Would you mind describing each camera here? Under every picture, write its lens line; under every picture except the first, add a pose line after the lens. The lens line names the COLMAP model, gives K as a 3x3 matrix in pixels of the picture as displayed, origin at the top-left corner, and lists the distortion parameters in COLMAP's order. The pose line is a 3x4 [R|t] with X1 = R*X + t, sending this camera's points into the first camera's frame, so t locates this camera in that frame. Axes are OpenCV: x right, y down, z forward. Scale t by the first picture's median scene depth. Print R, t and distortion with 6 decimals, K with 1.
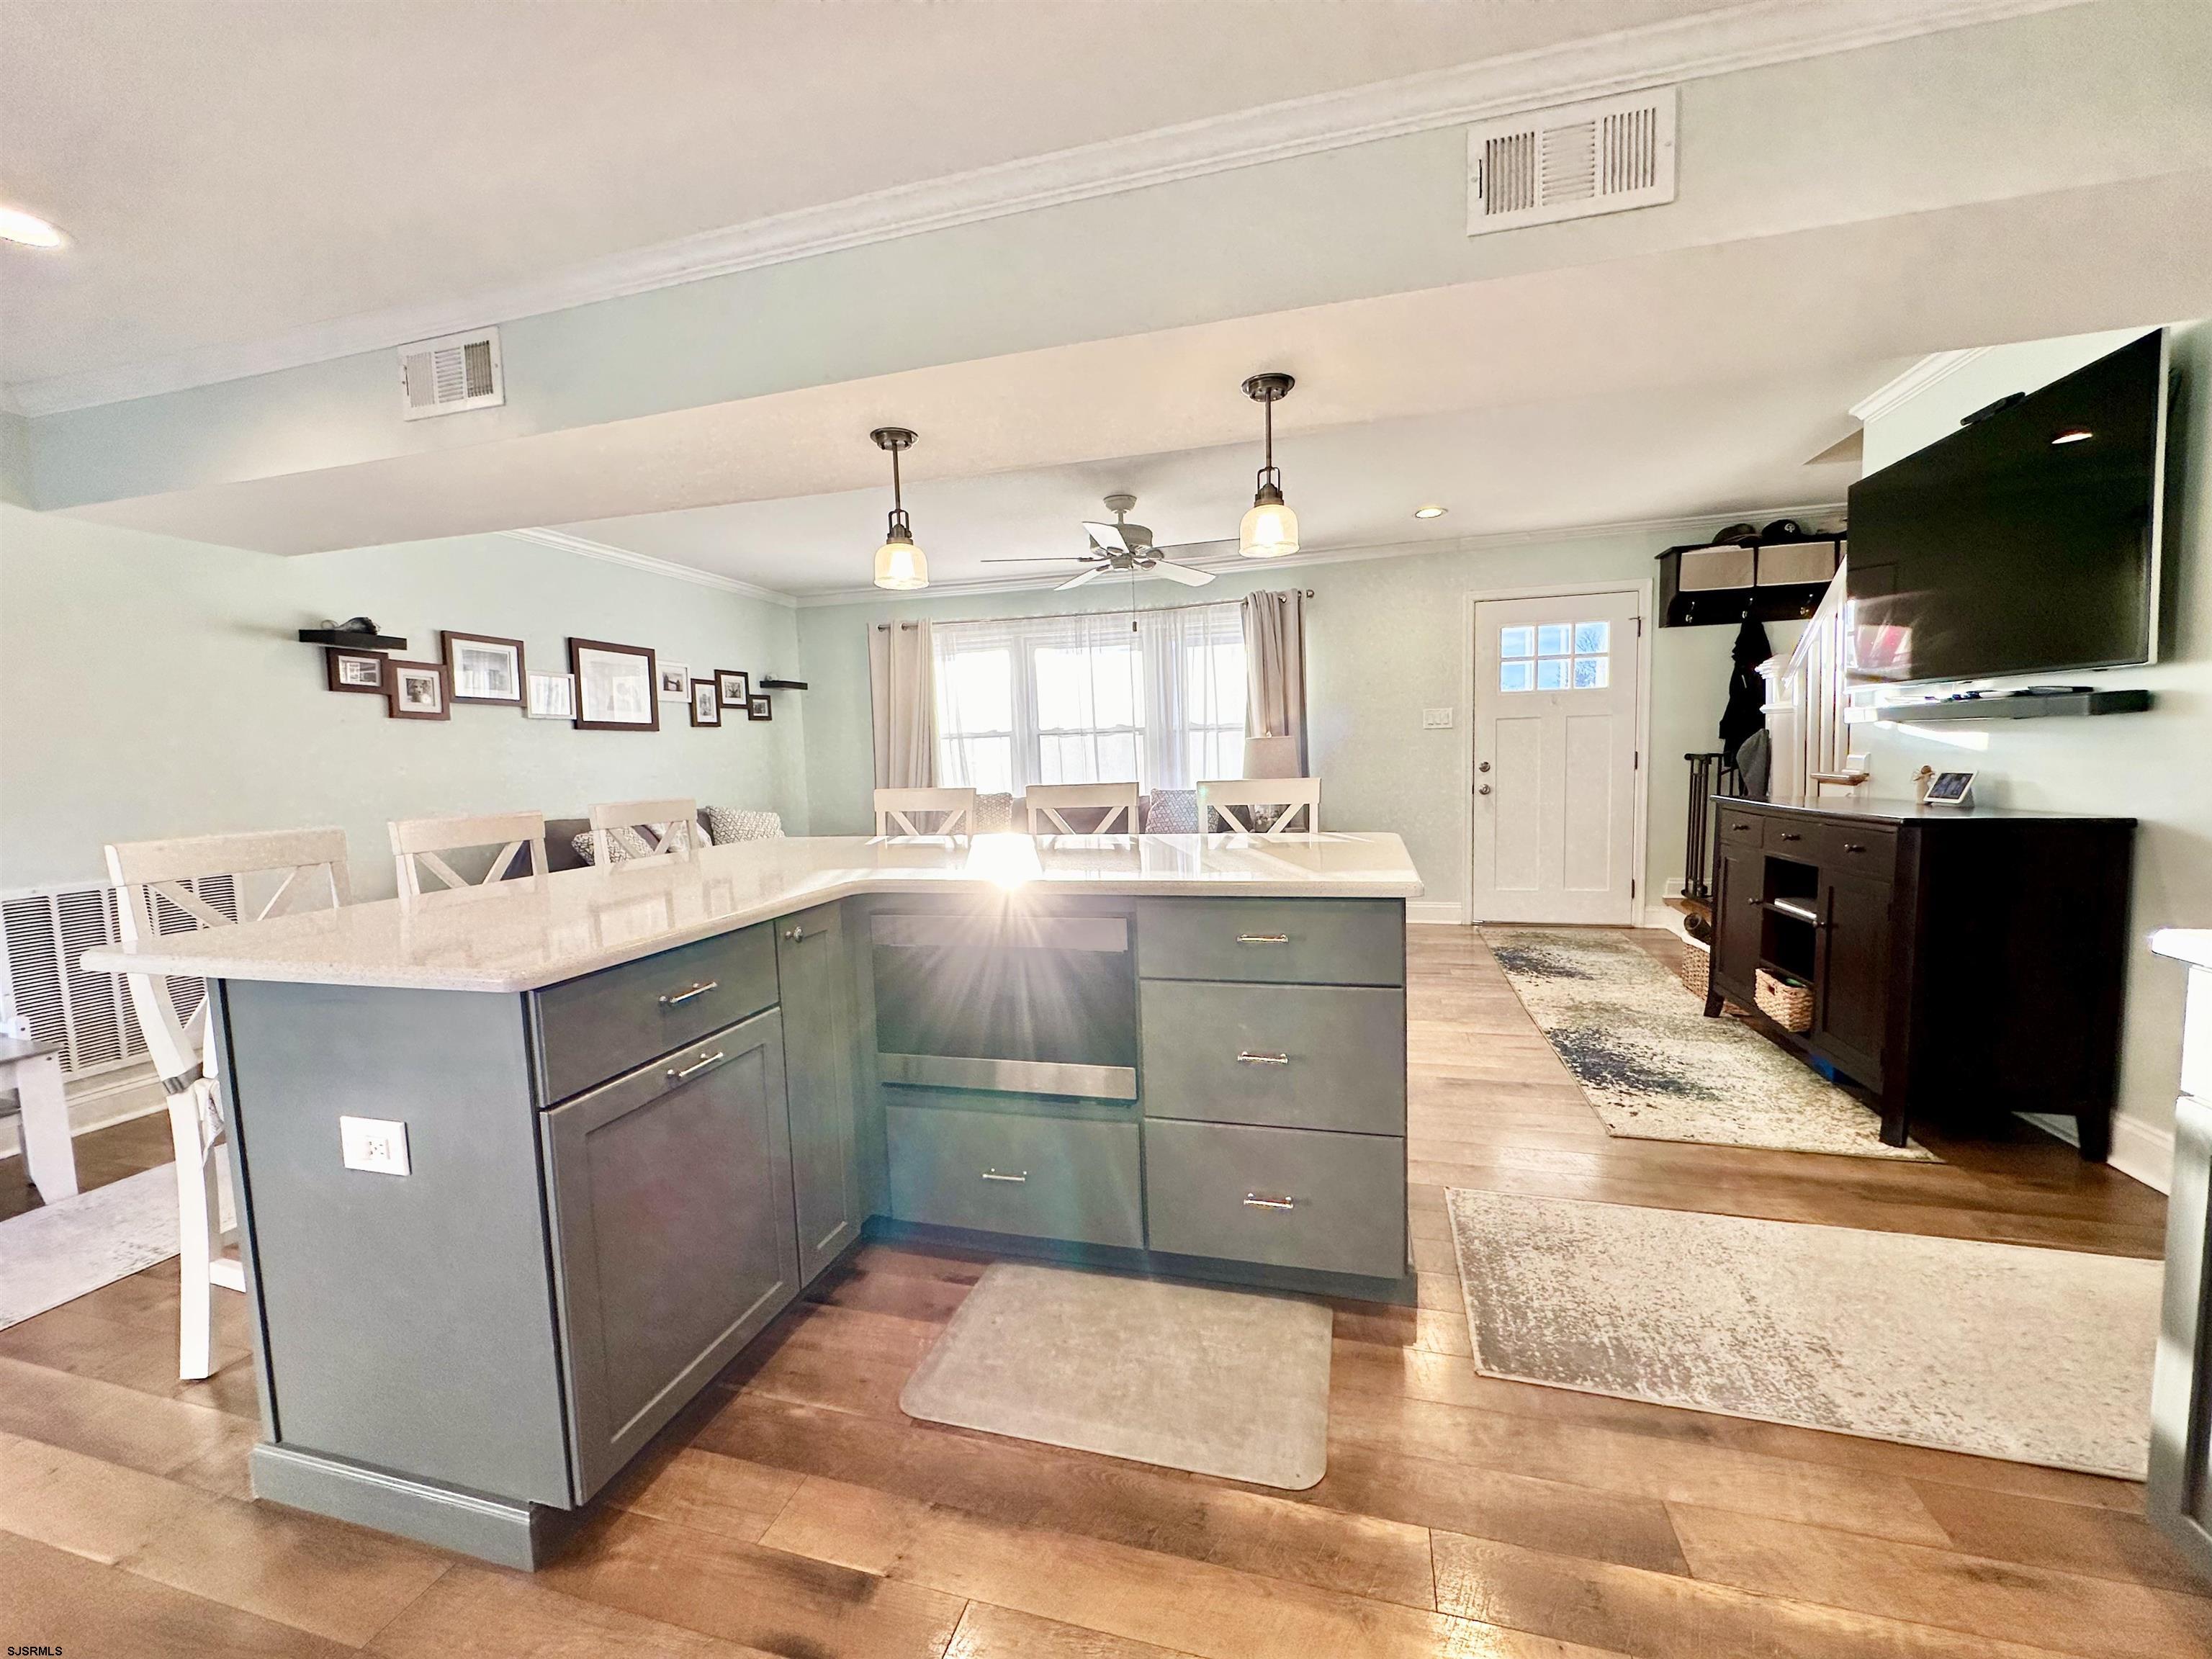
lens RADIAL K [[882.3, 0, 1107.5], [0, 882.3, 830.0], [0, 0, 1]] dist [-0.004381, 0.000965]
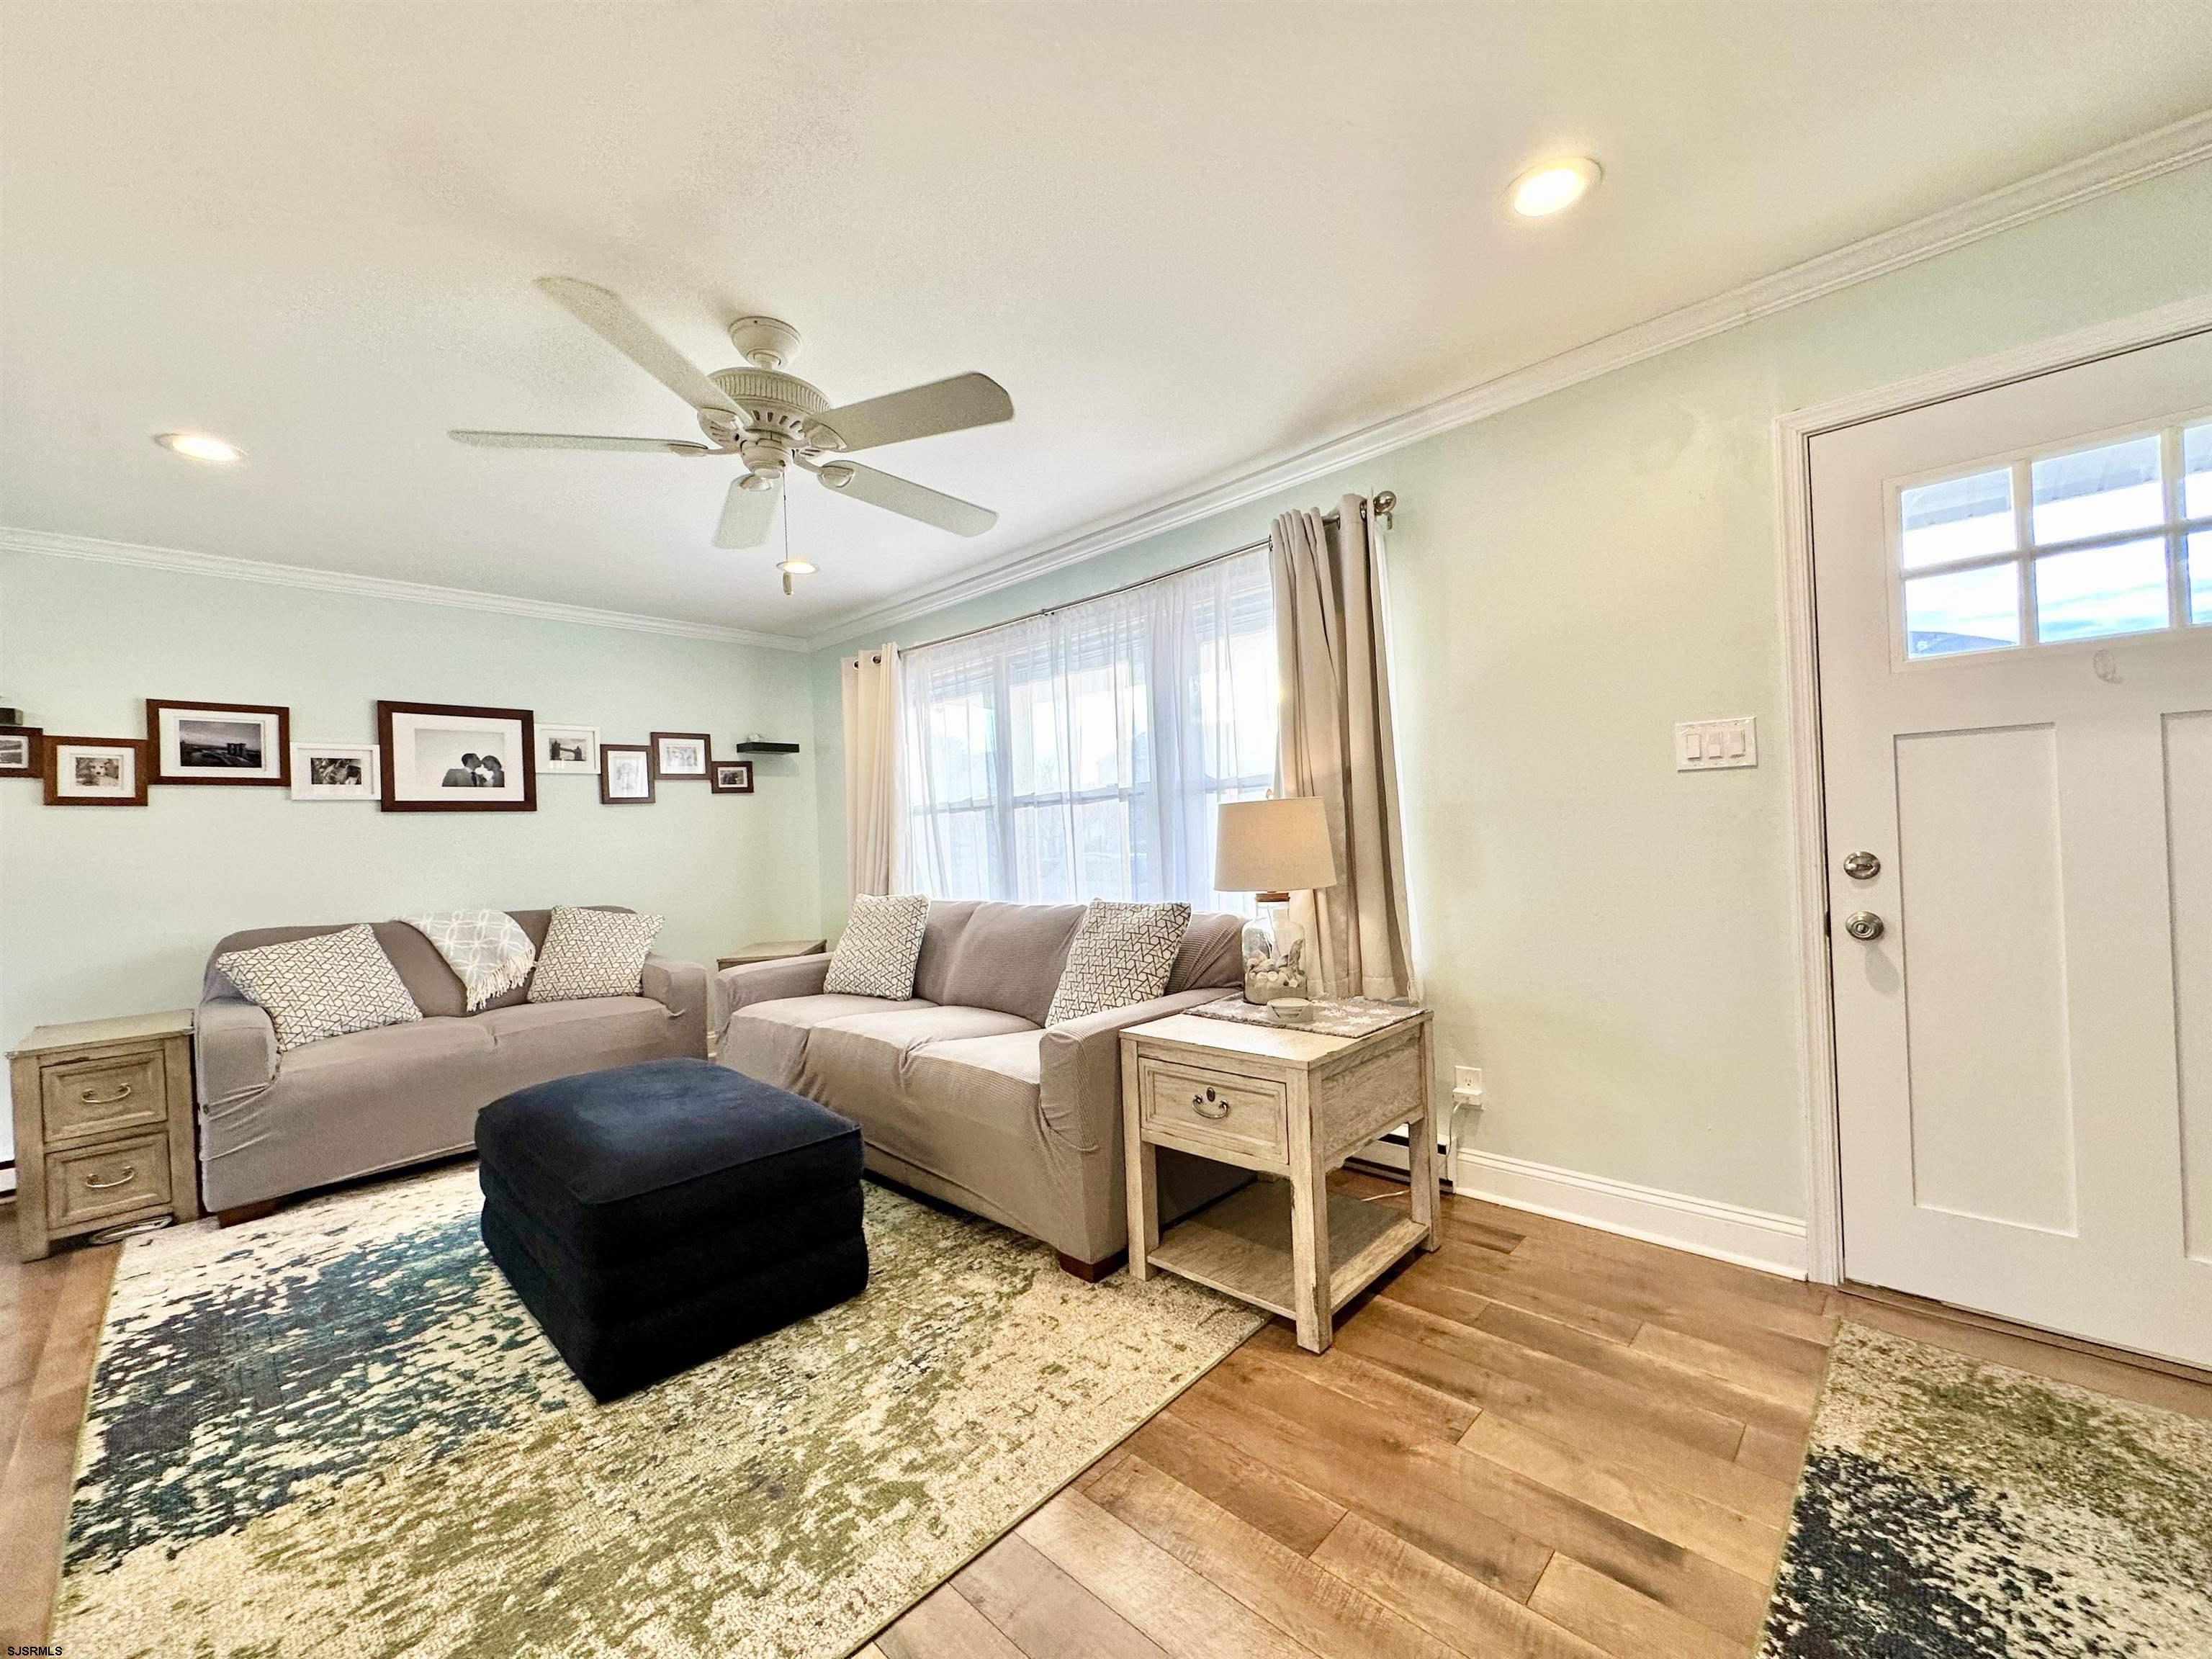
lens RADIAL K [[882.3, 0, 1107.5], [0, 882.3, 830.0], [0, 0, 1]] dist [-0.004381, 0.000965]
pose [[0.881220, -0.007680, -0.472645, 0.451872], [-0.026748, 0.997456, -0.066079, -0.075174], [0.471950, 0.070873, 0.878772, 0.732087]]
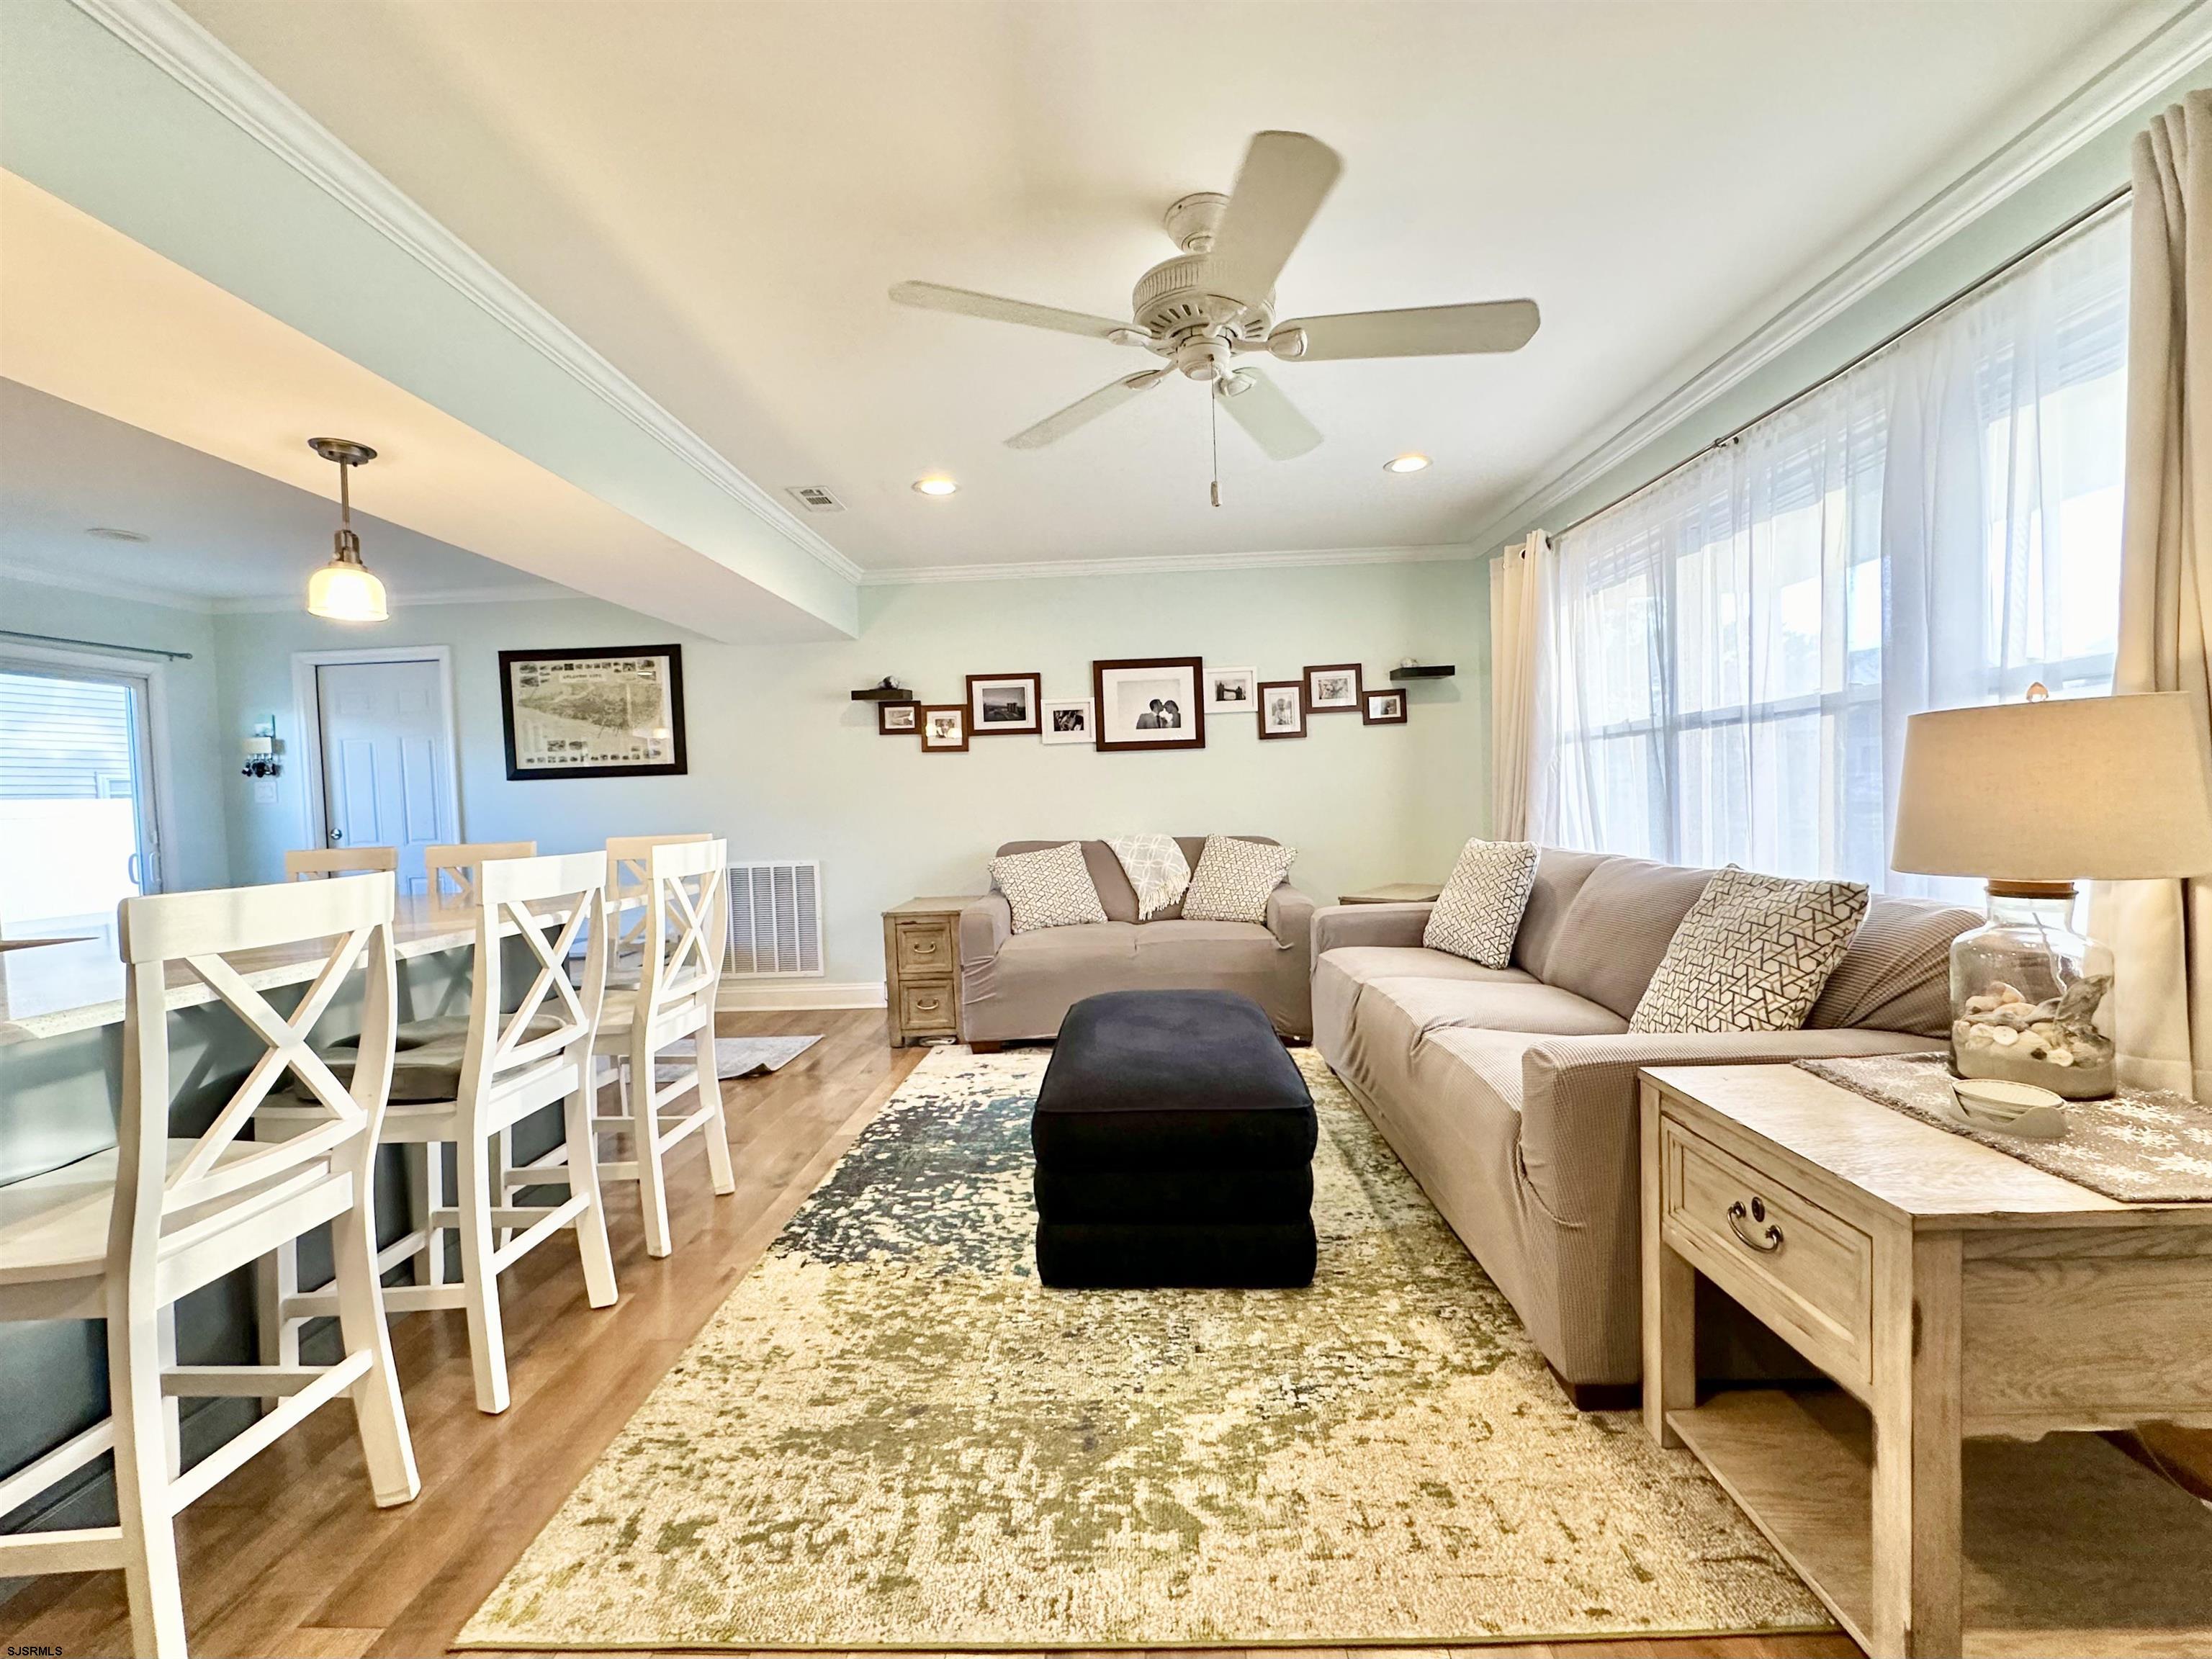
lens RADIAL K [[918.9, 0, 1107.5], [0, 918.9, 828.1], [0, 0, 1]] dist [-0.002427, 0.000562]
pose [[0.237629, 0.057290, -0.969665, 0.511425], [-0.054918, 0.997455, 0.045473, -0.092008], [0.969802, 0.042446, 0.240170, 0.927532]]
